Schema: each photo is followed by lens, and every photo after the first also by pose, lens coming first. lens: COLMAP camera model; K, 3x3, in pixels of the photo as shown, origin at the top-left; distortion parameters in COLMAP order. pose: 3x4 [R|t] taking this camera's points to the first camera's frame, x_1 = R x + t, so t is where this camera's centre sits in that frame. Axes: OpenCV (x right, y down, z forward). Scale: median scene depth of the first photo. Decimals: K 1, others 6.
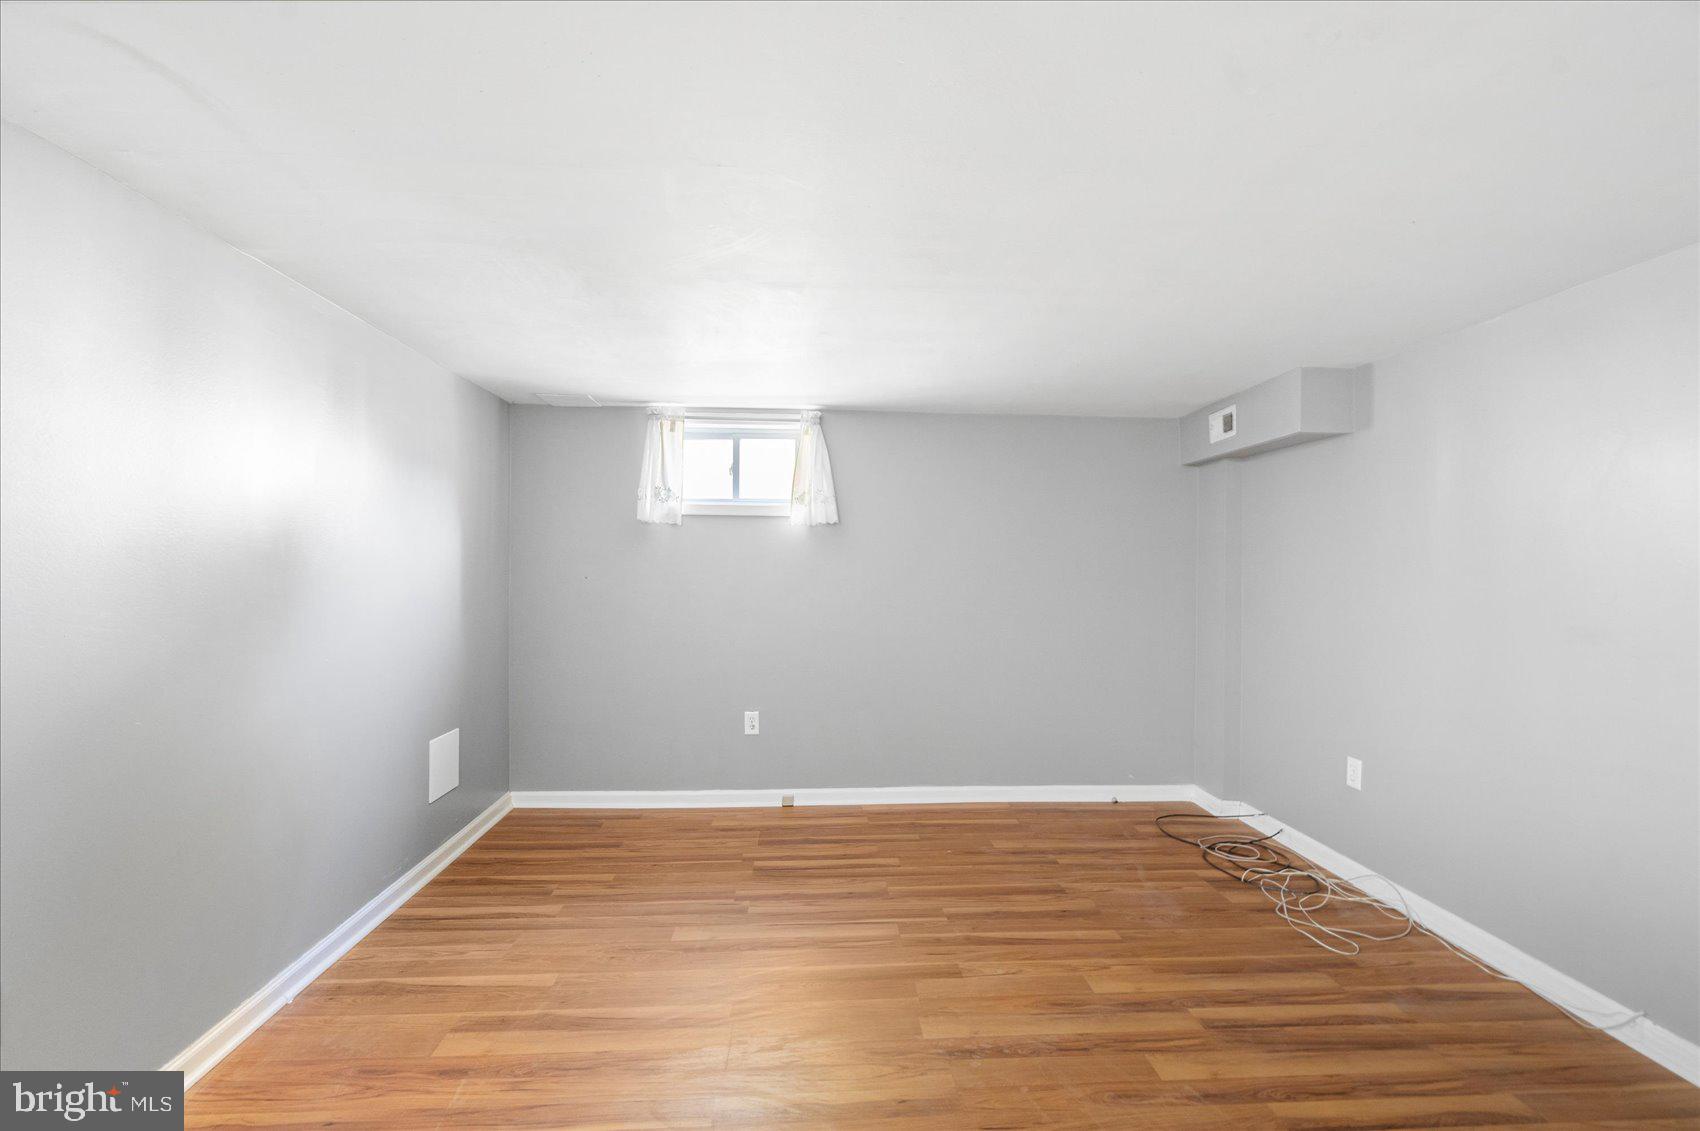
lens RADIAL K [[773.7, 0, 841.4], [0, 773.7, 565.6], [0, 0, 1]] dist [0.001551, 0.000544]
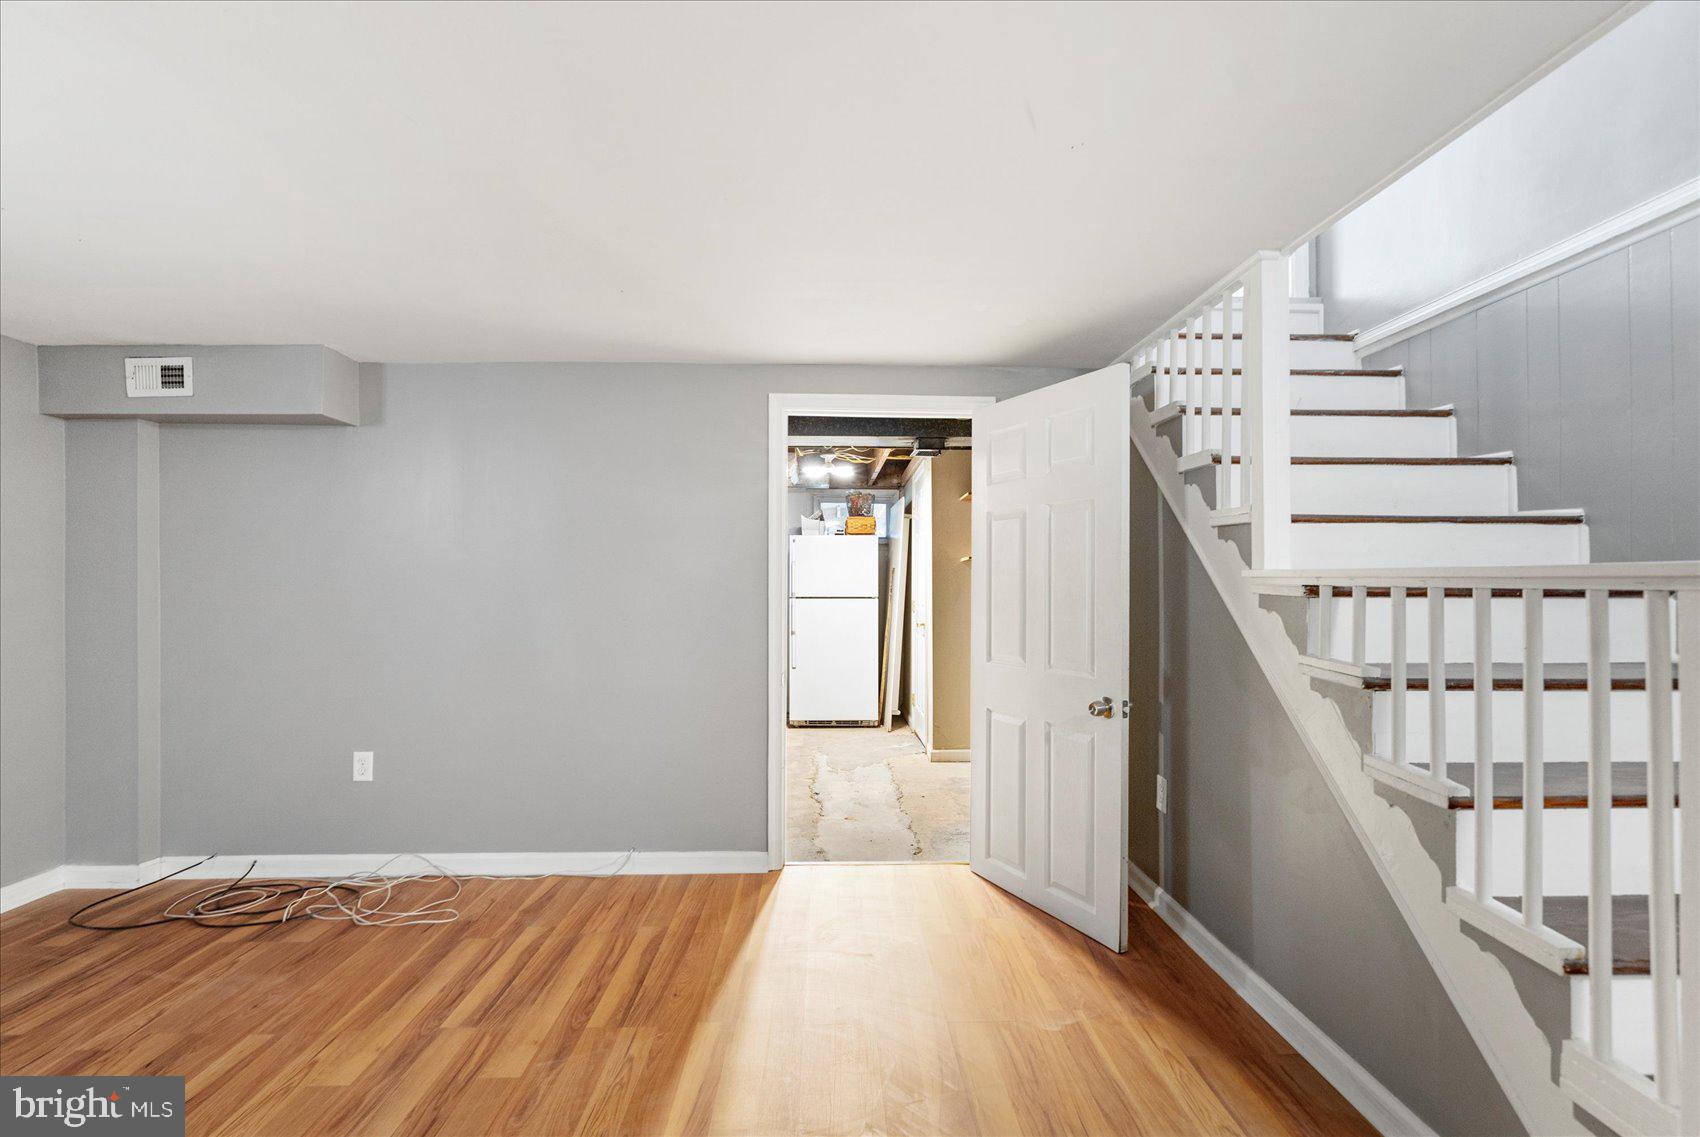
lens RADIAL K [[775.2, 0, 855.9], [0, 775.2, 588.4], [0, 0, 1]] dist [0.003176, 0.000501]
pose [[0.027485, -0.008894, 0.999583, -0.348183], [0.000952, 0.999960, 0.008871, 0.031181], [-0.999622, 0.000707, 0.027493, 0.361832]]
